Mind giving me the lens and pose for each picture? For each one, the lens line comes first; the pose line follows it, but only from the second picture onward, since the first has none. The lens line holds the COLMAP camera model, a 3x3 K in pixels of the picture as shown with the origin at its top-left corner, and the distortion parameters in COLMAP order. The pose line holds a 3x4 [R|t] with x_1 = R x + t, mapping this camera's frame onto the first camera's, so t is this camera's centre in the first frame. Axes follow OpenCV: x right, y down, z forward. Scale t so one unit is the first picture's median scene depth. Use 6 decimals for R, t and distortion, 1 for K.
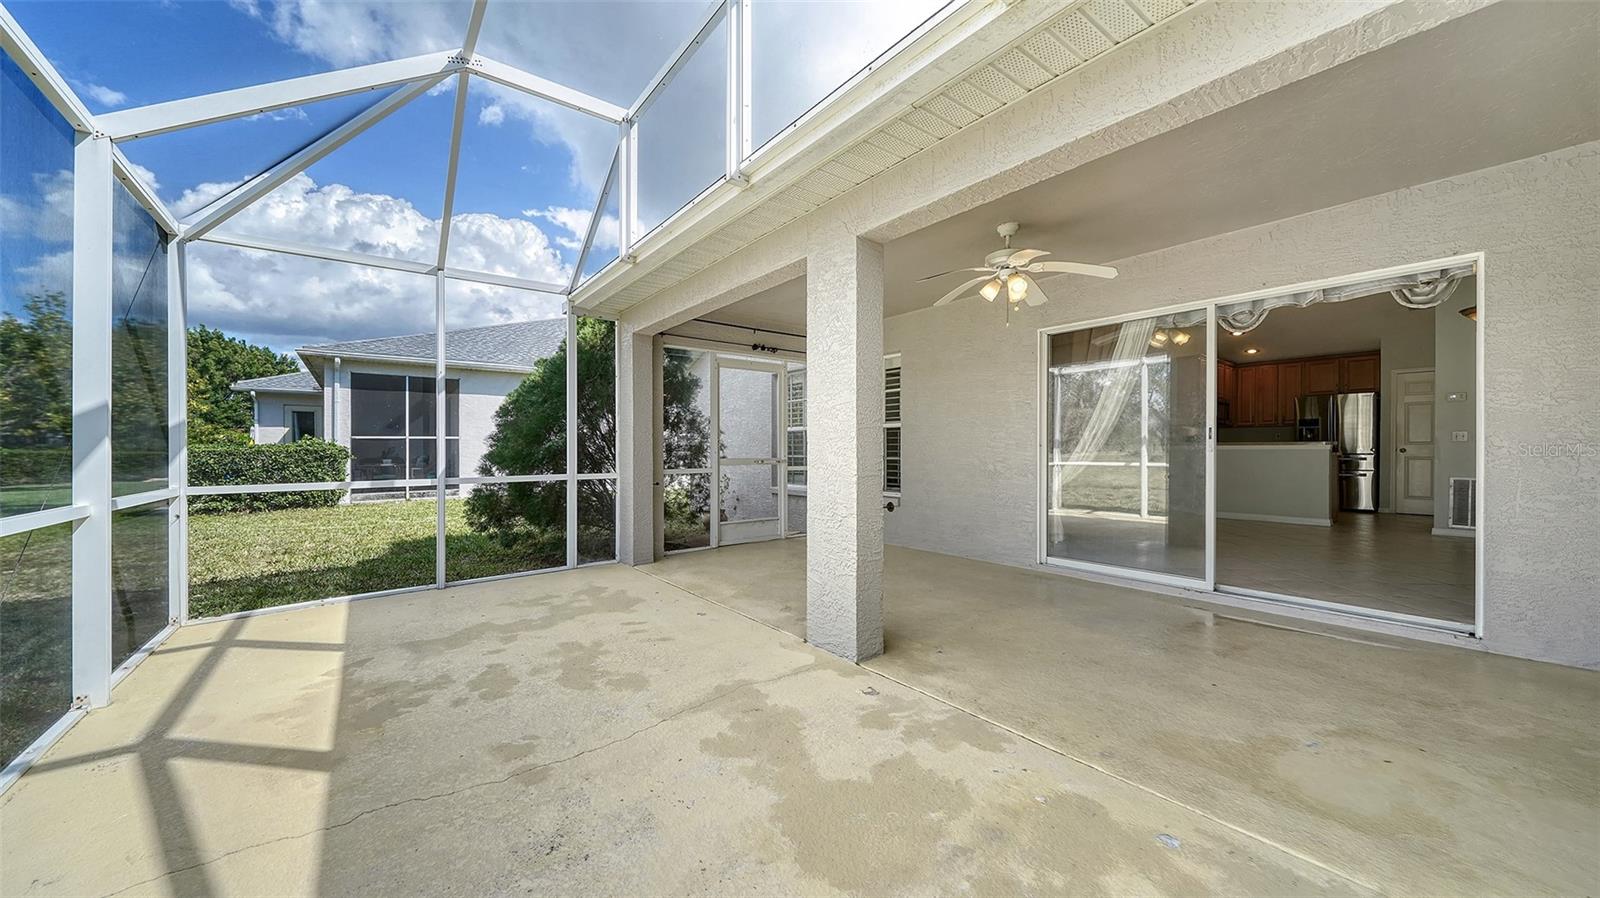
lens RADIAL K [[555.2, 0, 804.2], [0, 555.2, 453.9], [0, 0, 1]] dist [-0.003104, -0.000112]
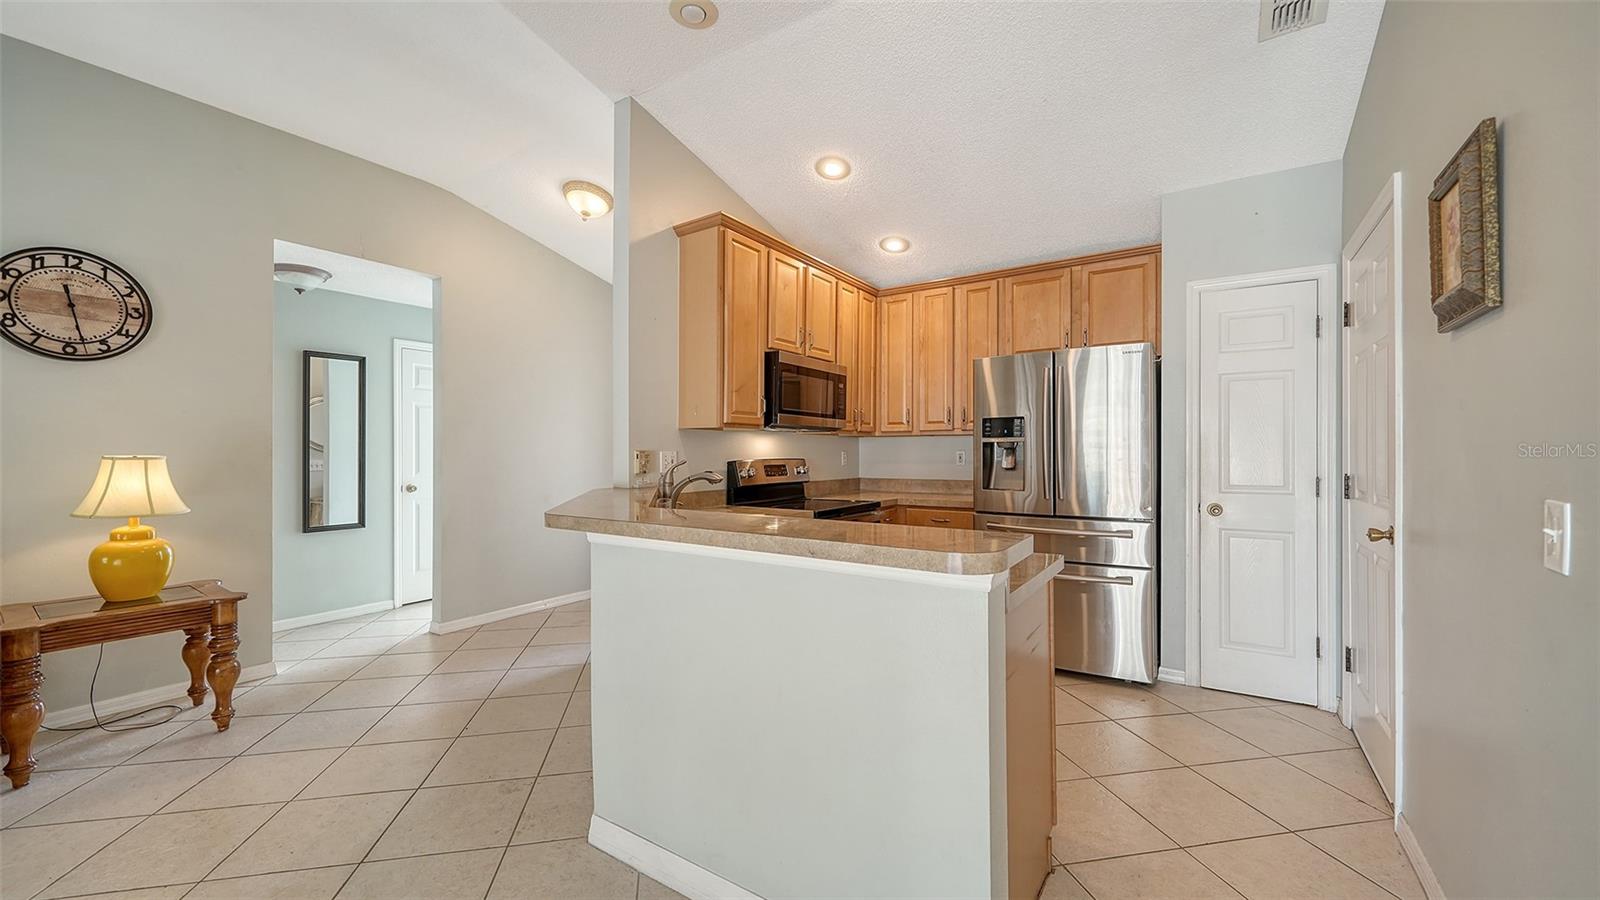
lens RADIAL K [[597.5, 0, 793.0], [0, 597.5, 452.6], [0, 0, 1]] dist [0.001058, -0.000205]
pose [[0.965854, 0.005639, 0.259026, 0.714686], [-0.002126, 0.999902, -0.013840, -0.035495], [-0.259079, 0.012817, 0.965771, 0.692642]]
